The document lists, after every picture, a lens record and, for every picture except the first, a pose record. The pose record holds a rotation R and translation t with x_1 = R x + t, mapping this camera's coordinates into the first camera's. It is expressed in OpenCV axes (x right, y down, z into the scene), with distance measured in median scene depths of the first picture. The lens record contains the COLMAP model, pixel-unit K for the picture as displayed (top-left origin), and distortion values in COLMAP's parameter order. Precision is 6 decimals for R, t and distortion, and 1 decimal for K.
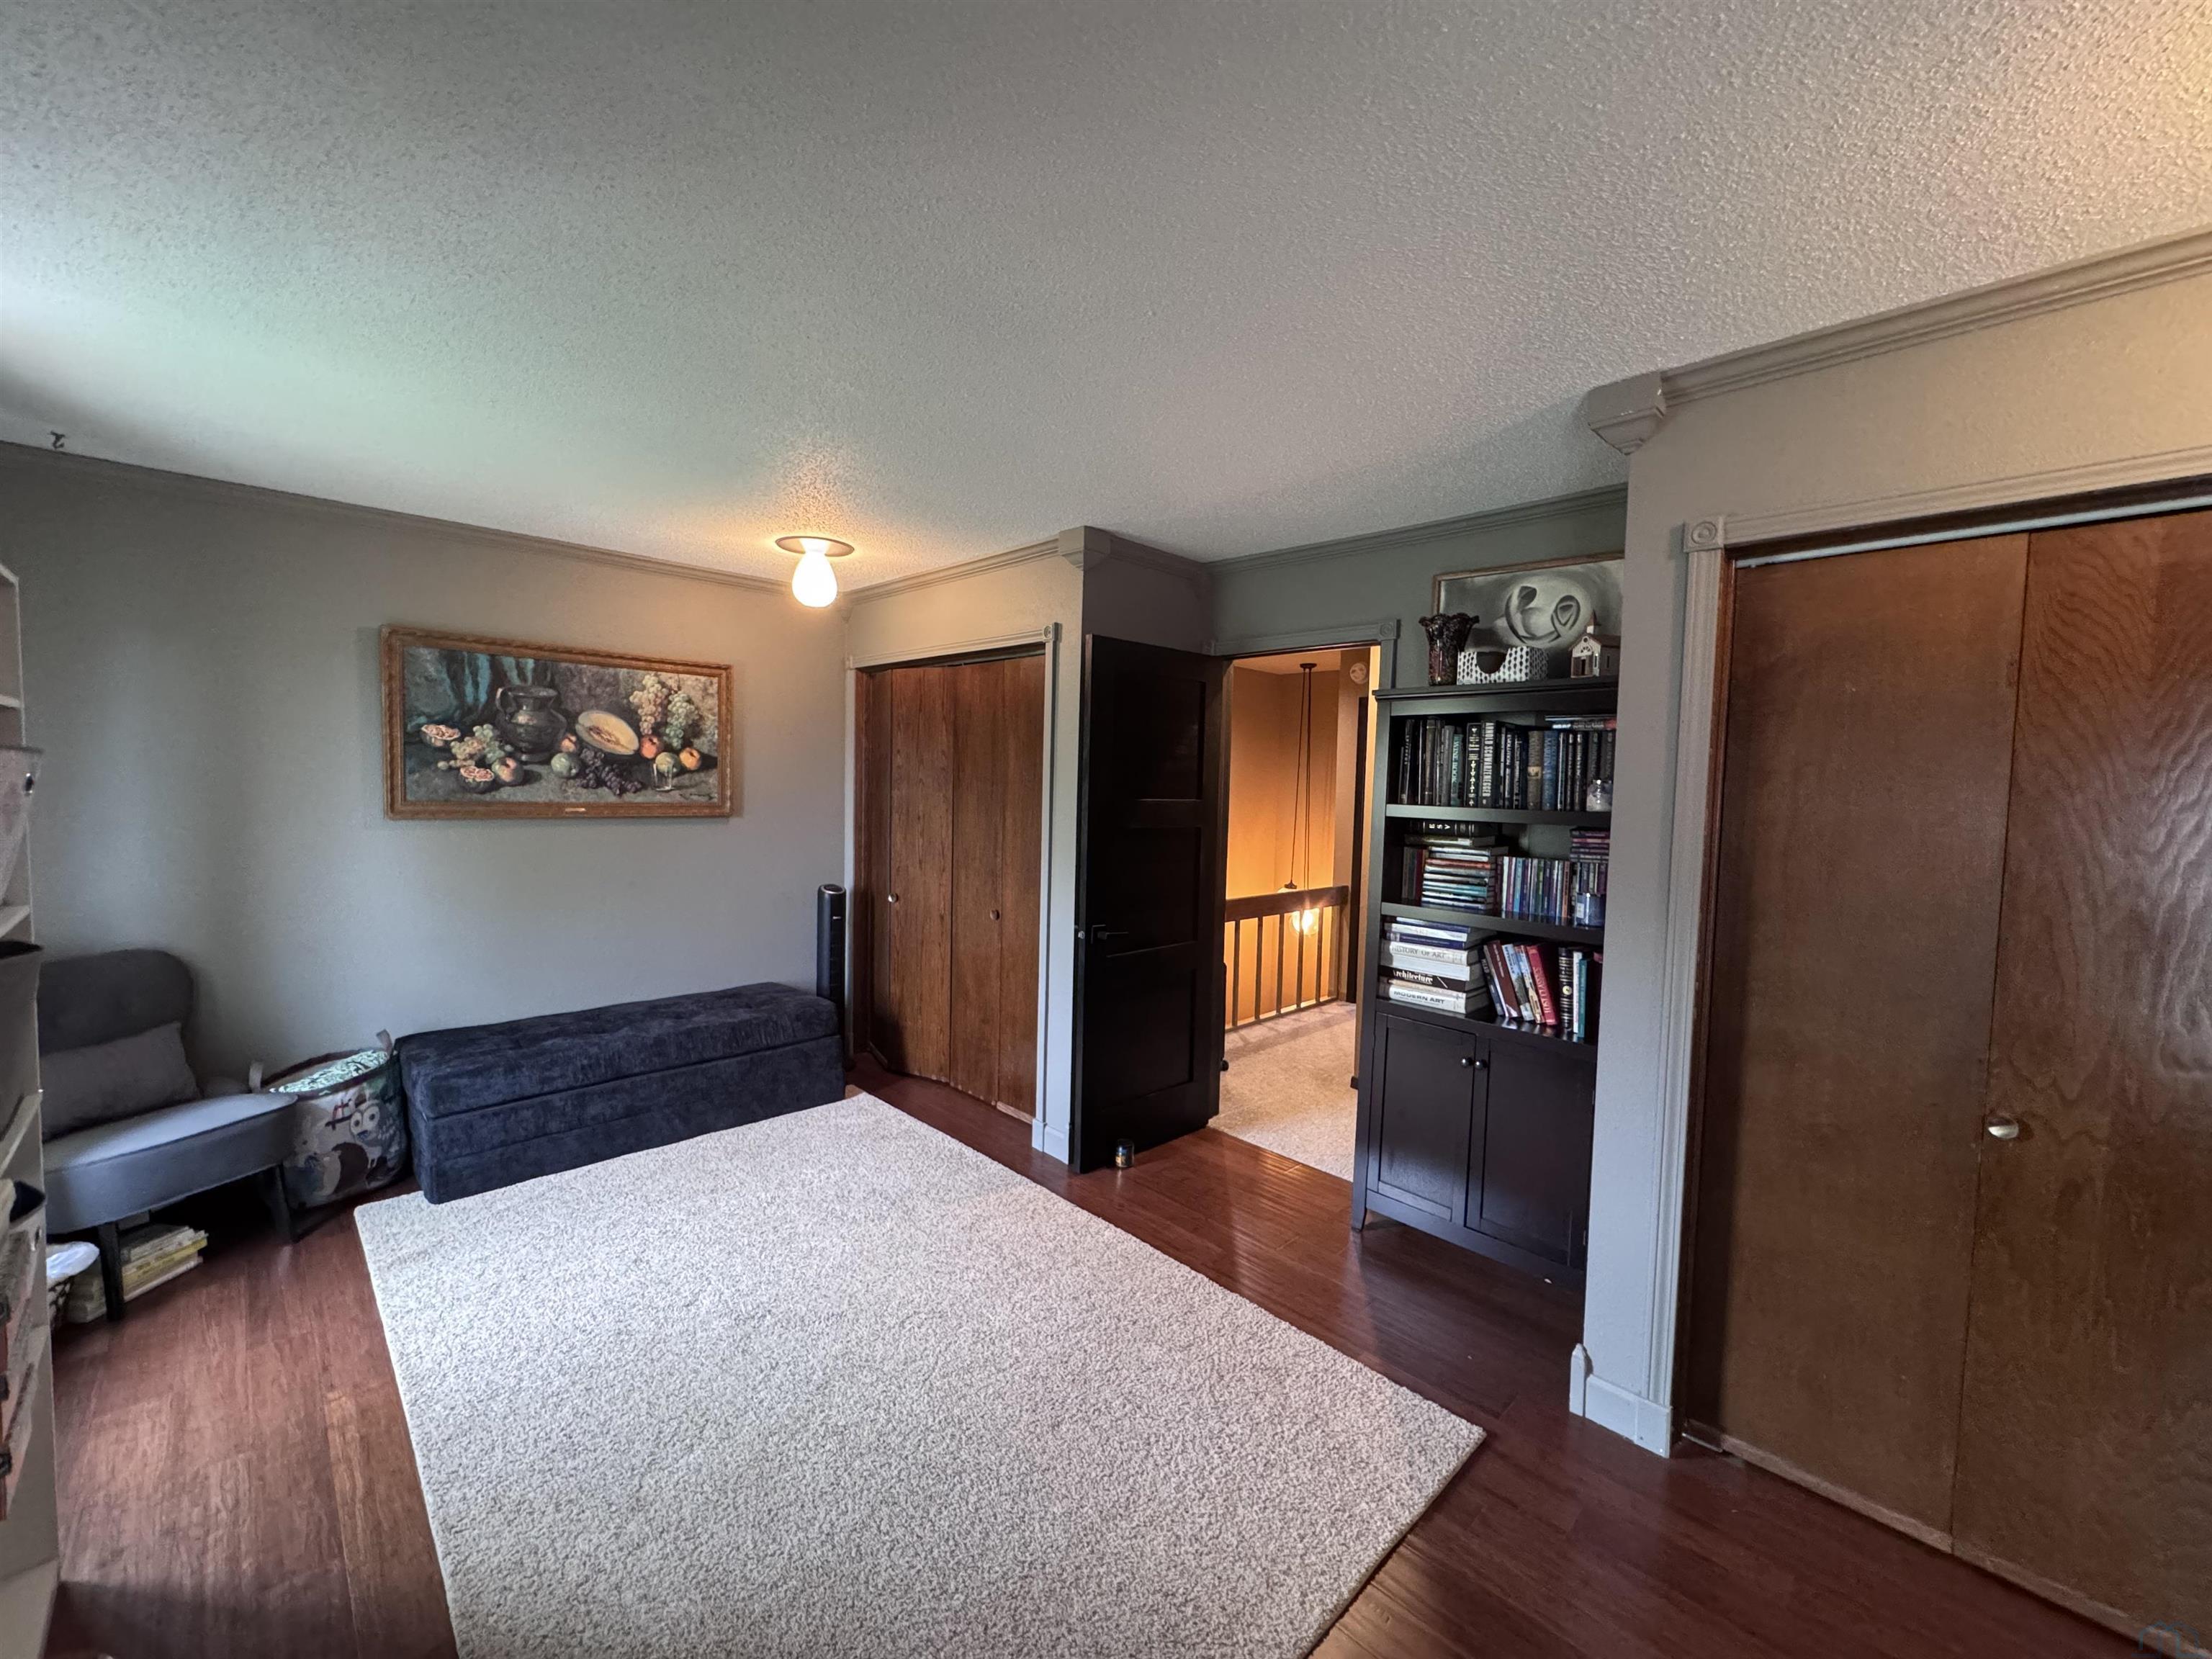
lens RADIAL K [[879.3, 0, 1111.7], [0, 879.3, 827.5], [0, 0, 1]] dist [-0.003761, 0.000652]
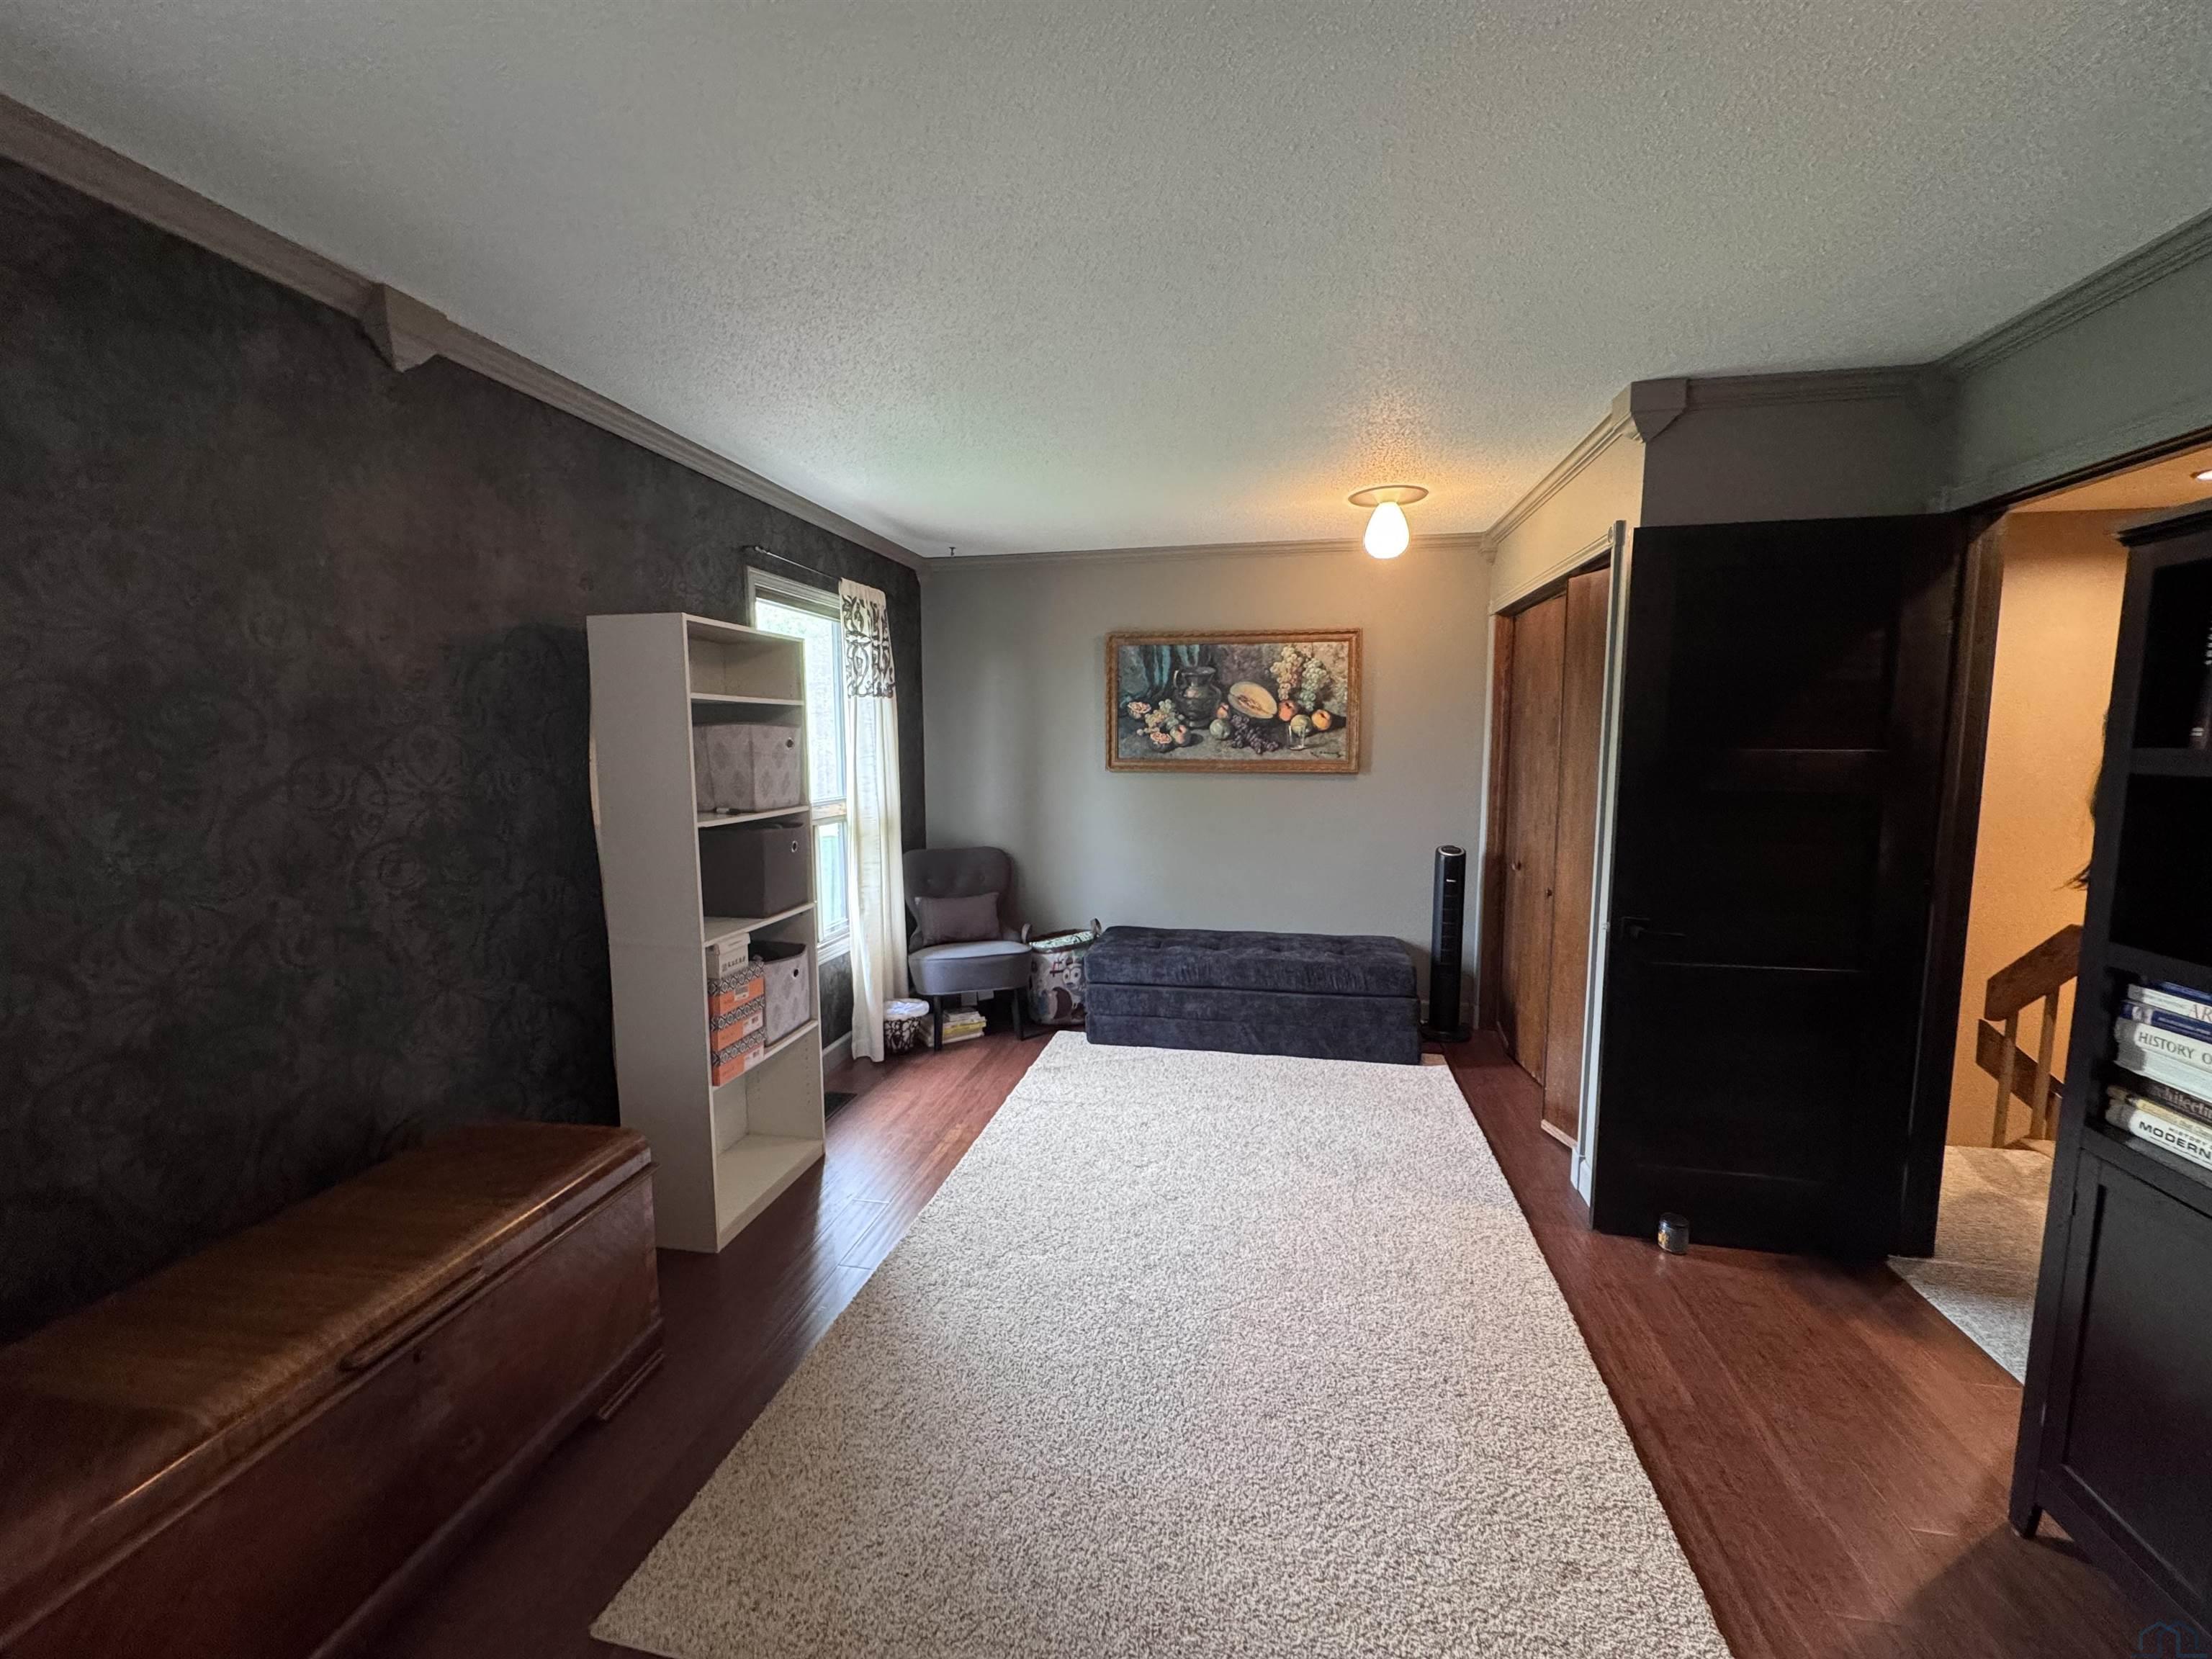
lens RADIAL K [[879.3, 0, 1100.9], [0, 879.3, 829.1], [0, 0, 1]] dist [-0.003761, 0.000652]
pose [[0.556725, 0.059875, -0.828536, 0.337486], [-0.027443, 0.998180, 0.053694, 0.007296], [0.830244, -0.007156, 0.557355, 0.196936]]
